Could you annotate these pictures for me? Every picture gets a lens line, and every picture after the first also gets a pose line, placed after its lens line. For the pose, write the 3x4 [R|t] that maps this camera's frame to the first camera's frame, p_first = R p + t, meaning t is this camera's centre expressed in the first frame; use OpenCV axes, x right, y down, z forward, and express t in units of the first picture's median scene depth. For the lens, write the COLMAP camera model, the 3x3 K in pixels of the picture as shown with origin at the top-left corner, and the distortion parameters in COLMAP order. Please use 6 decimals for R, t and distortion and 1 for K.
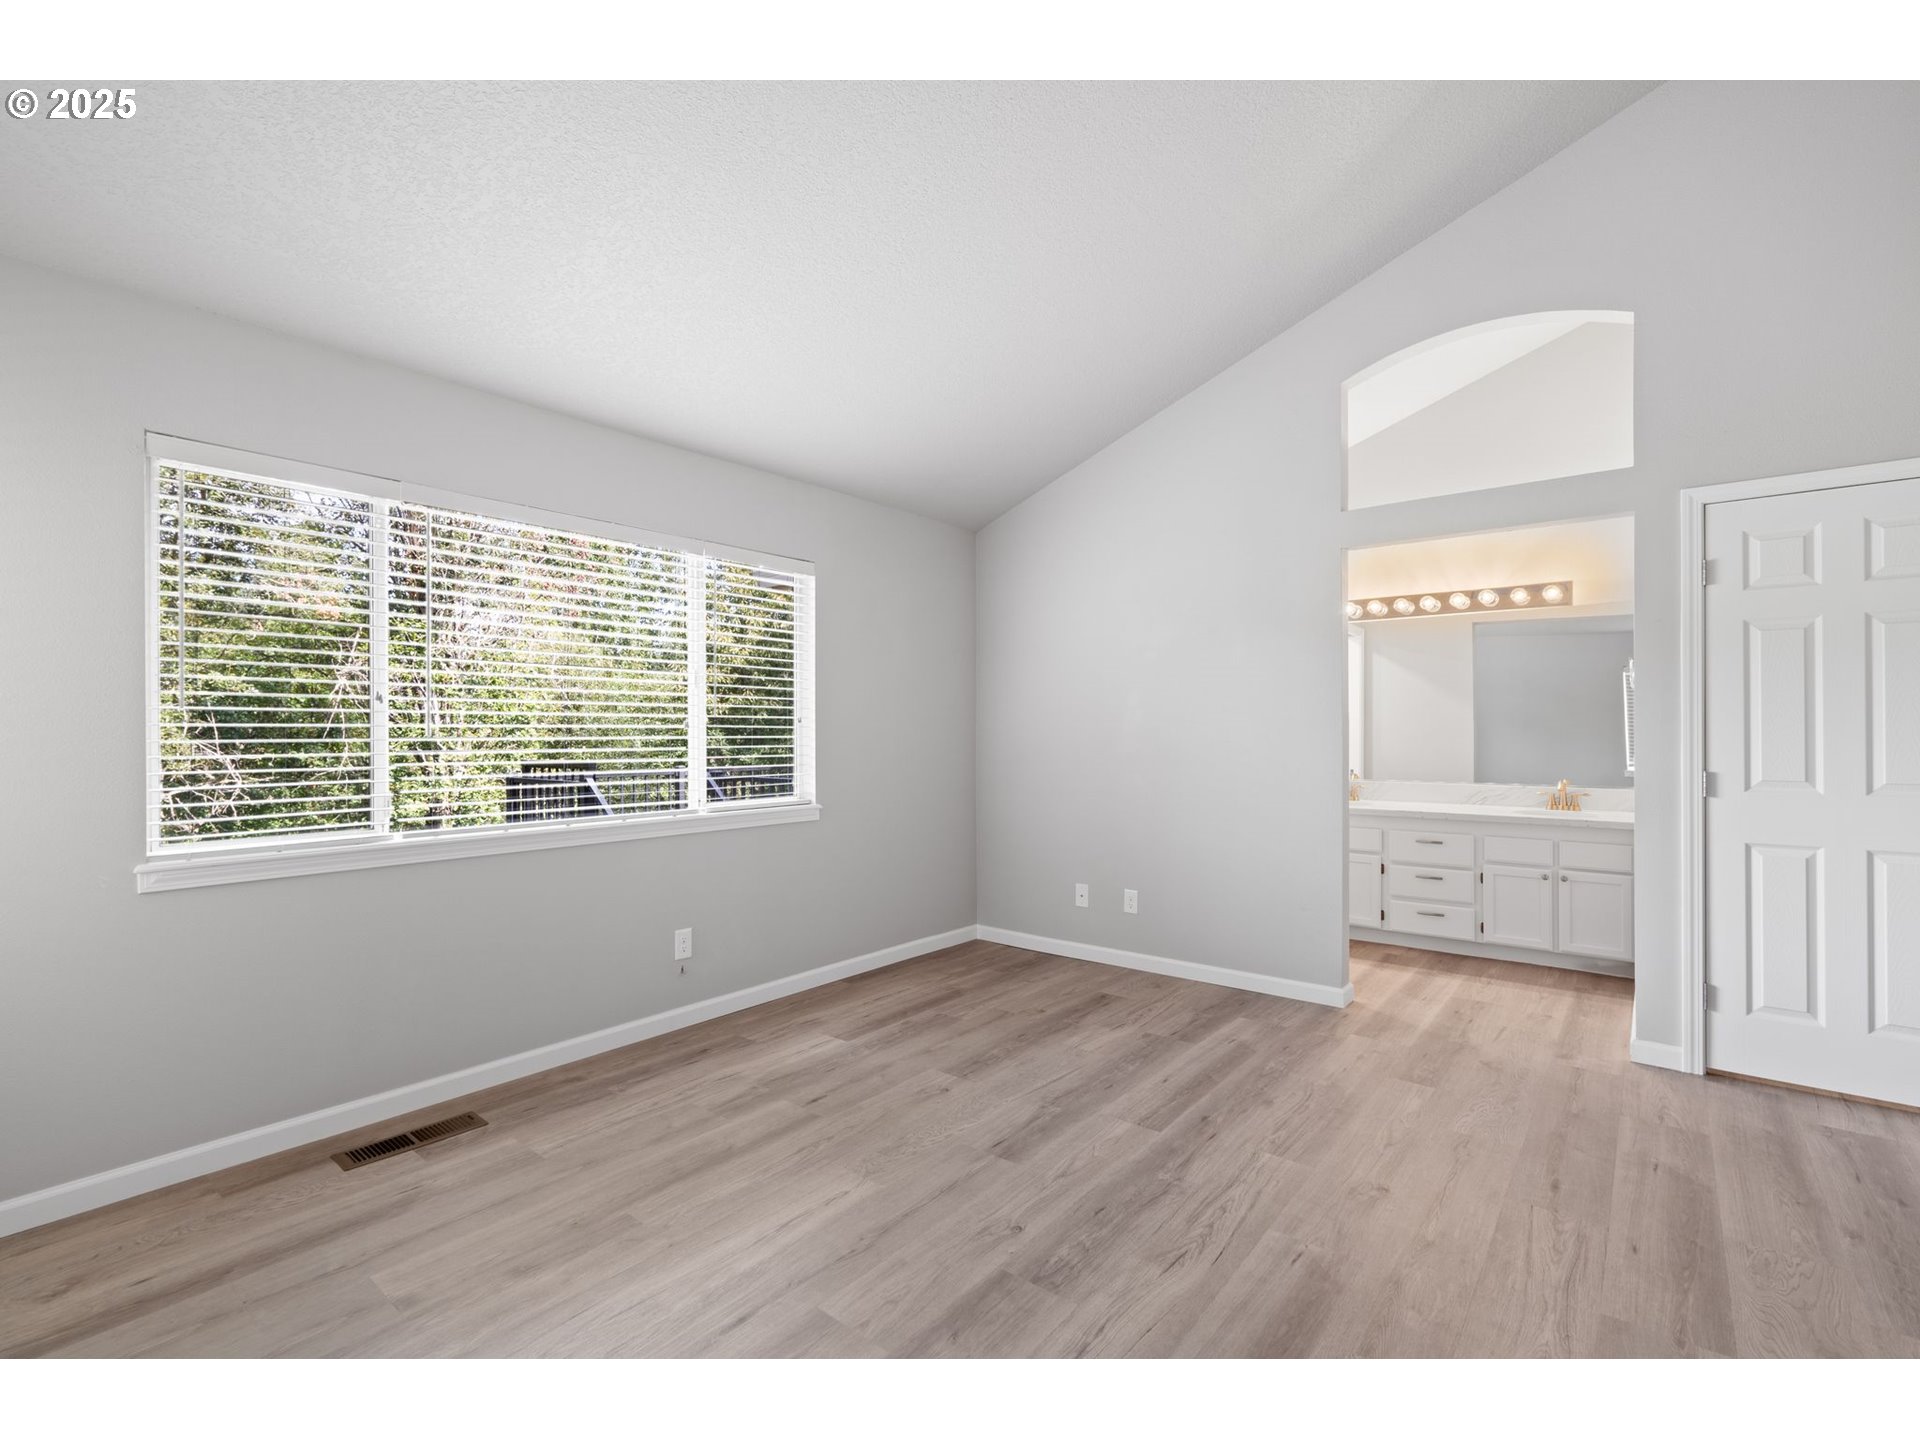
lens RADIAL K [[873.4, 0, 952.1], [0, 873.4, 722.4], [0, 0, 1]] dist [0.000139, 0.000385]
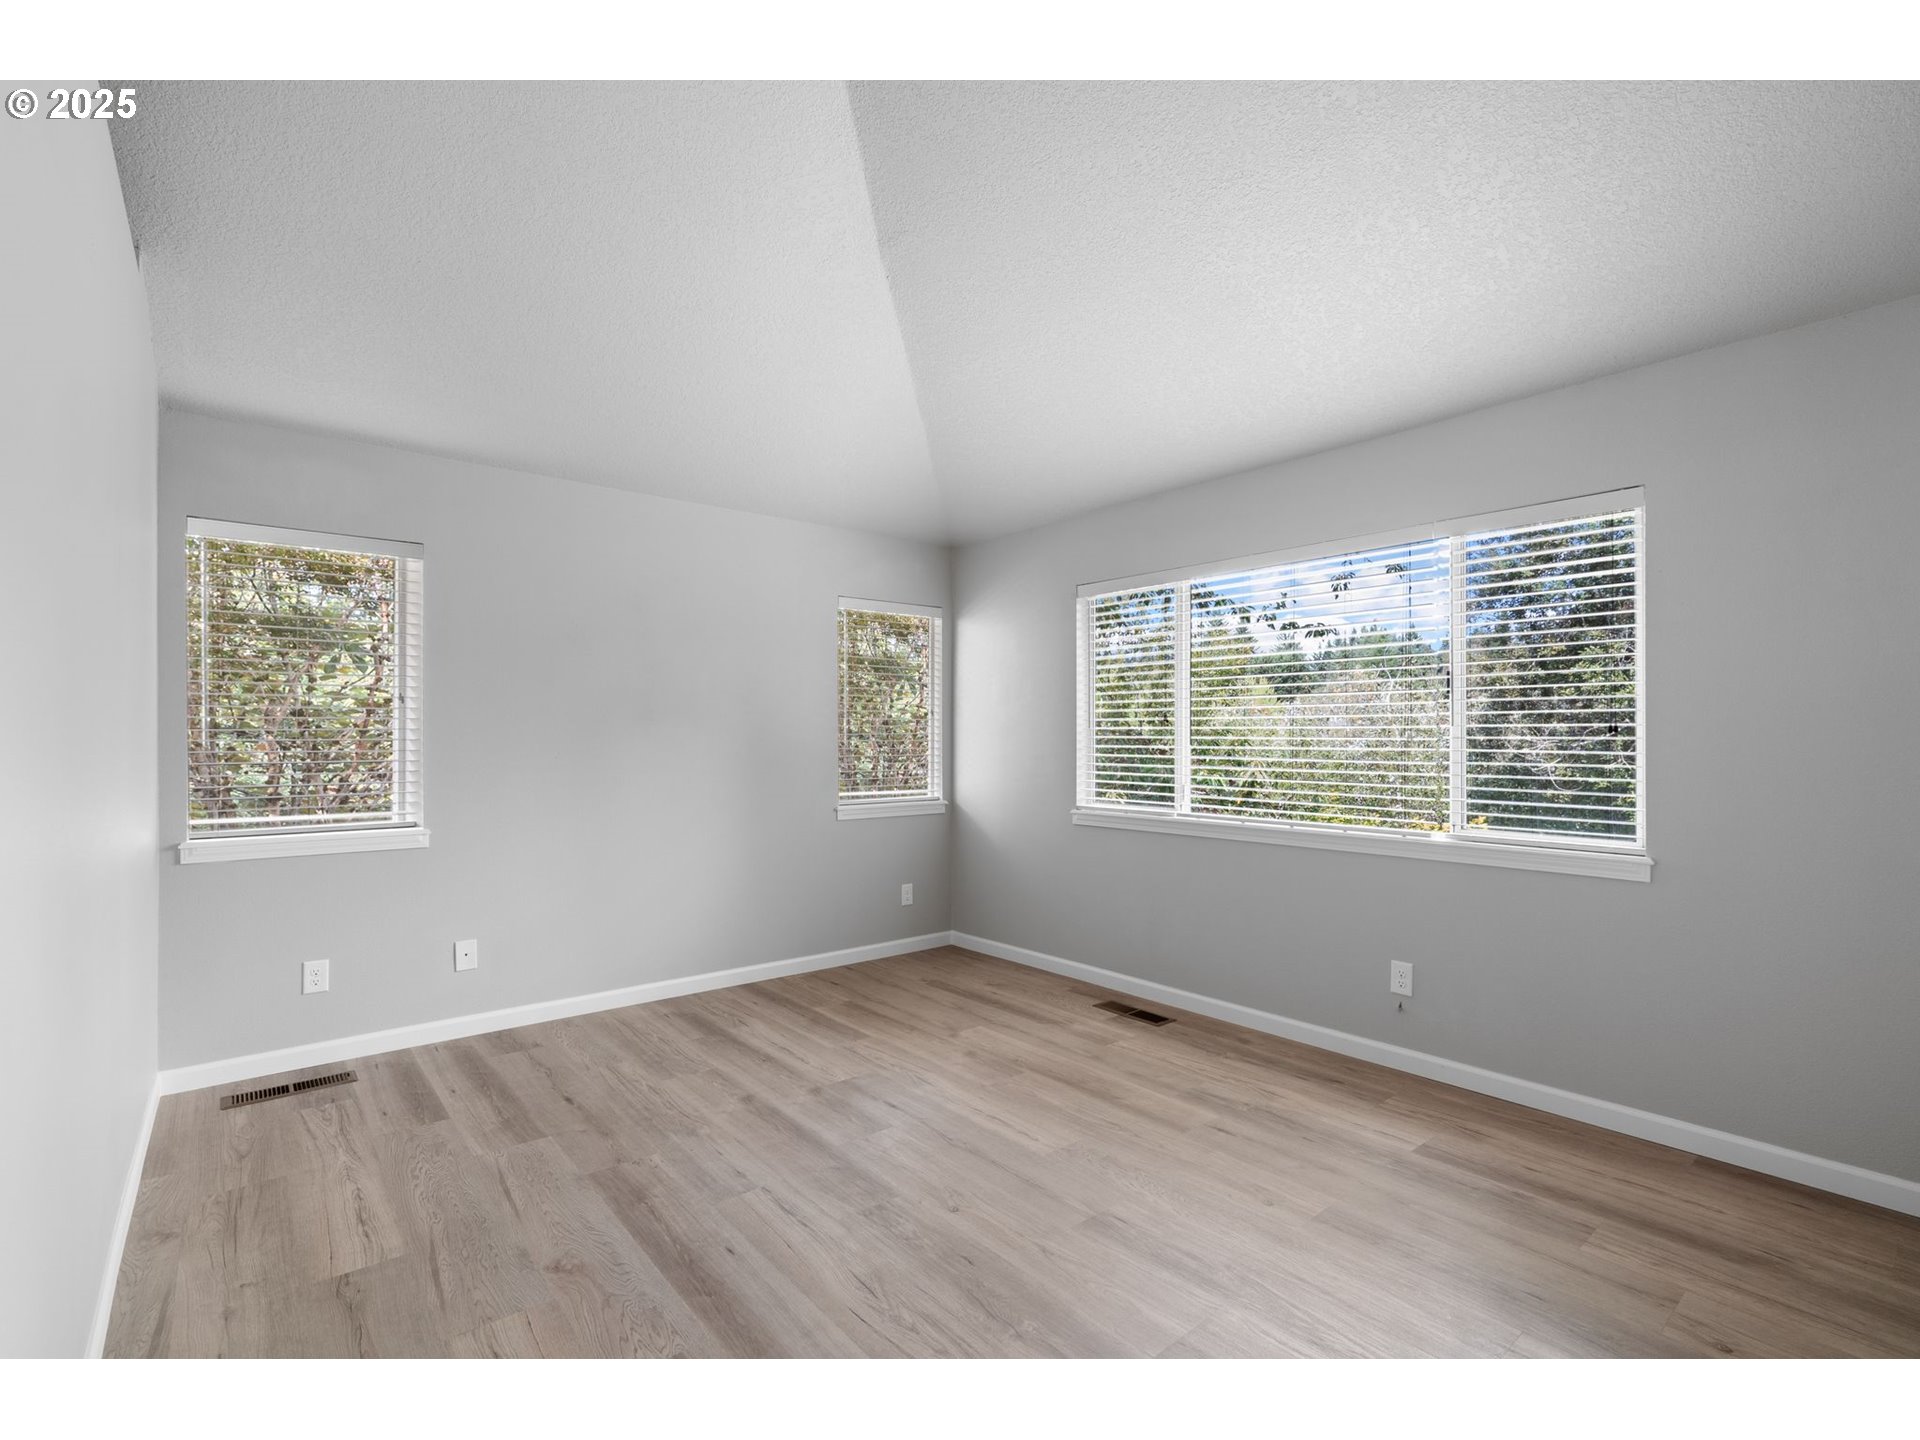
lens RADIAL K [[873.4, 0, 952.3], [0, 873.4, 729.9], [0, 0, 1]] dist [0.000139, 0.000385]
pose [[-0.194734, -0.009801, -0.980807, 0.834355], [0.006856, 0.999912, -0.011353, 0.004628], [0.980832, -0.008936, -0.194650, 0.896232]]
